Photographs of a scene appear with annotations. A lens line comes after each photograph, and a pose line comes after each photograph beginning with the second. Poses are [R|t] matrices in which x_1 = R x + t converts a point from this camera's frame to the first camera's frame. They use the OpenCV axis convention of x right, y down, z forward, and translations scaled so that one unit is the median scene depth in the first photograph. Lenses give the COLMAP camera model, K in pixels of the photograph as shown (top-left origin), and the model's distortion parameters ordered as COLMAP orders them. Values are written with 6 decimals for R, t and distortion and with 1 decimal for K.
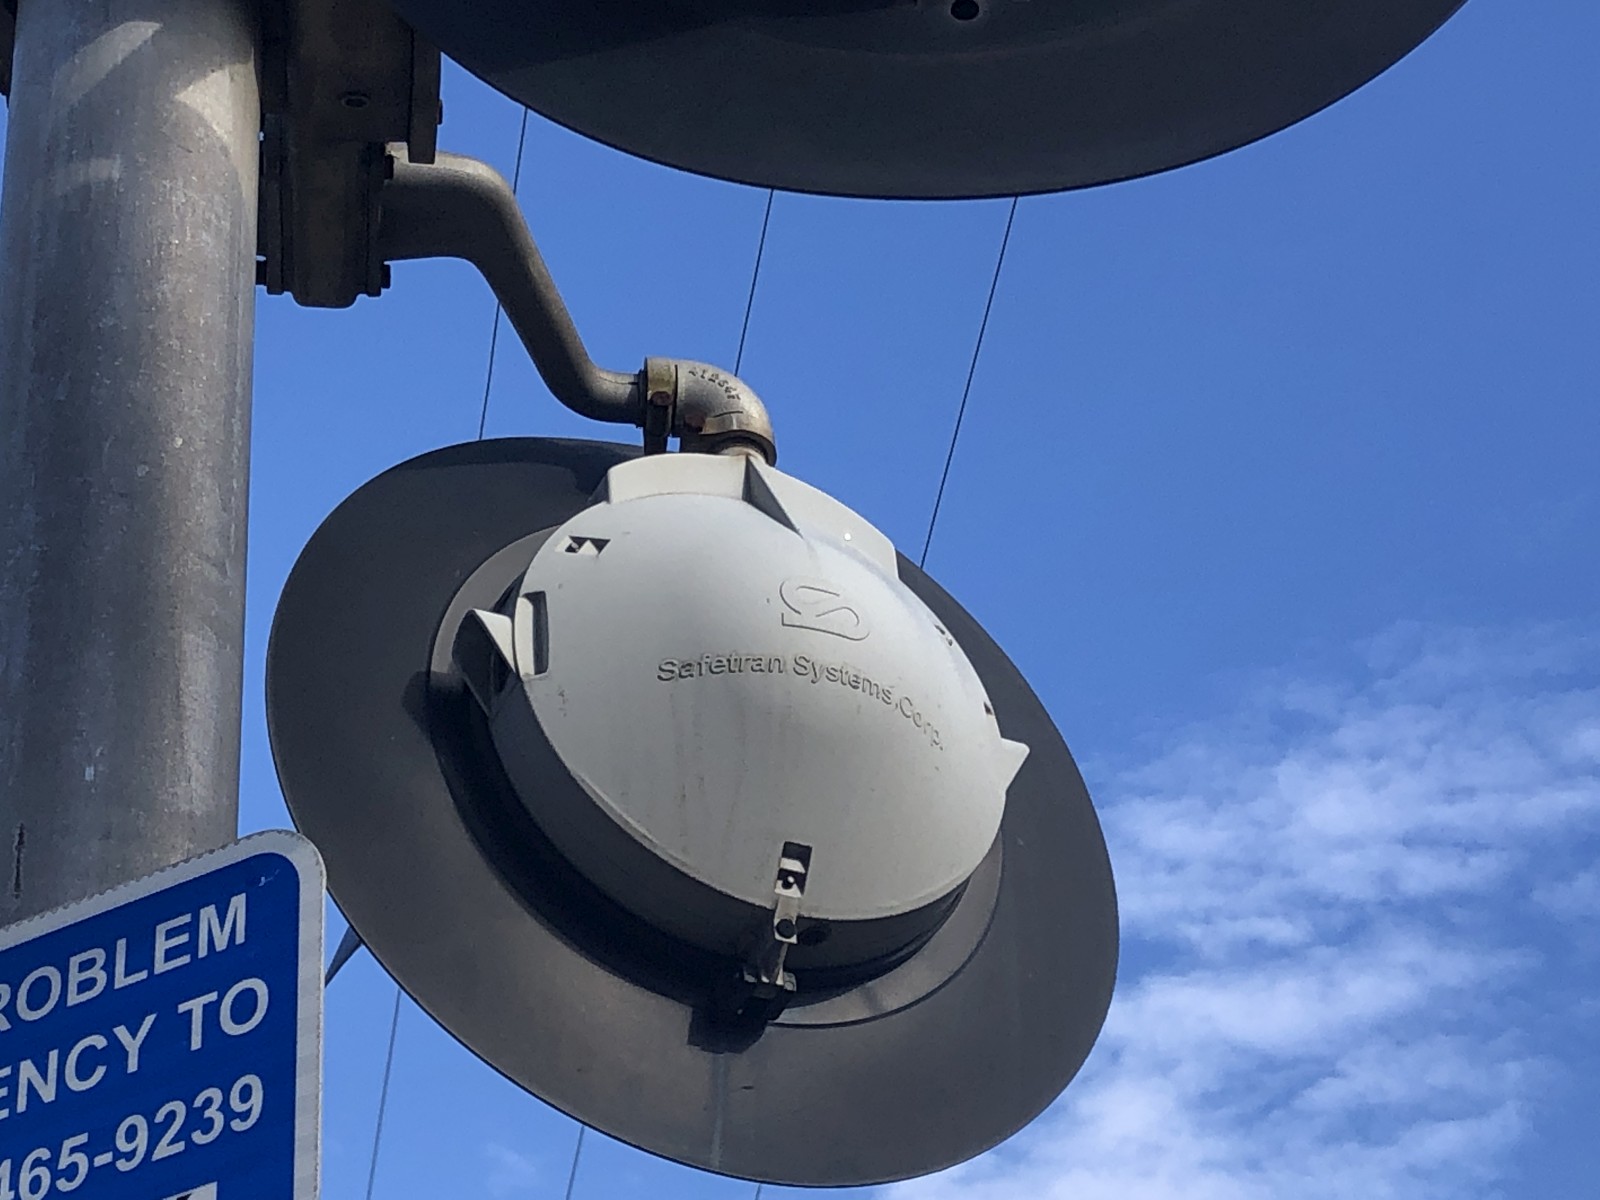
lens RADIAL K [[3787.6, 0, 800.0], [0, 3787.6, 600.0], [0, 0, 1]] dist [0.155131, -0.693557]
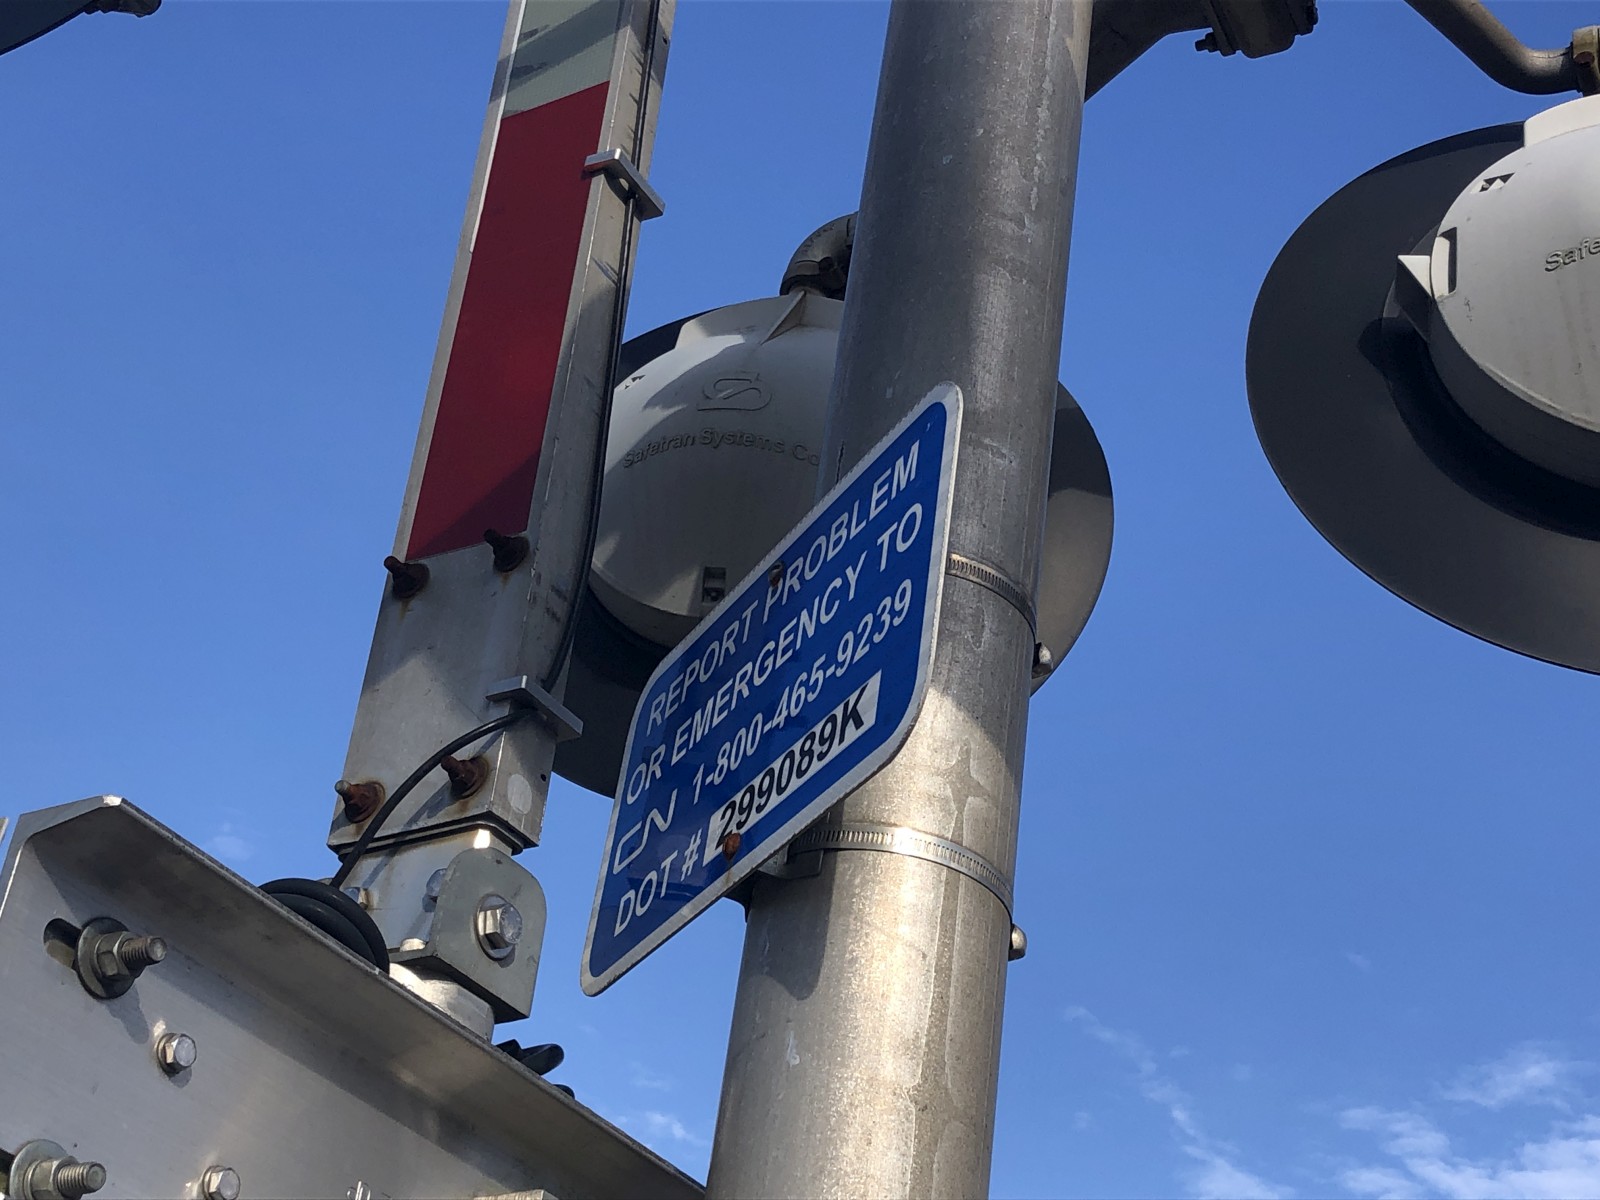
lens RADIAL K [[2430.5, 0, 850.7], [0, 2430.5, 602.0], [0, 0, 1]] dist [0.278039, -1.182104]
pose [[0.824937, -0.164969, -0.540615, 0.177994], [0.170810, 0.984501, -0.039777, 0.114455], [0.538798, -0.059529, 0.840329, 0.258837]]
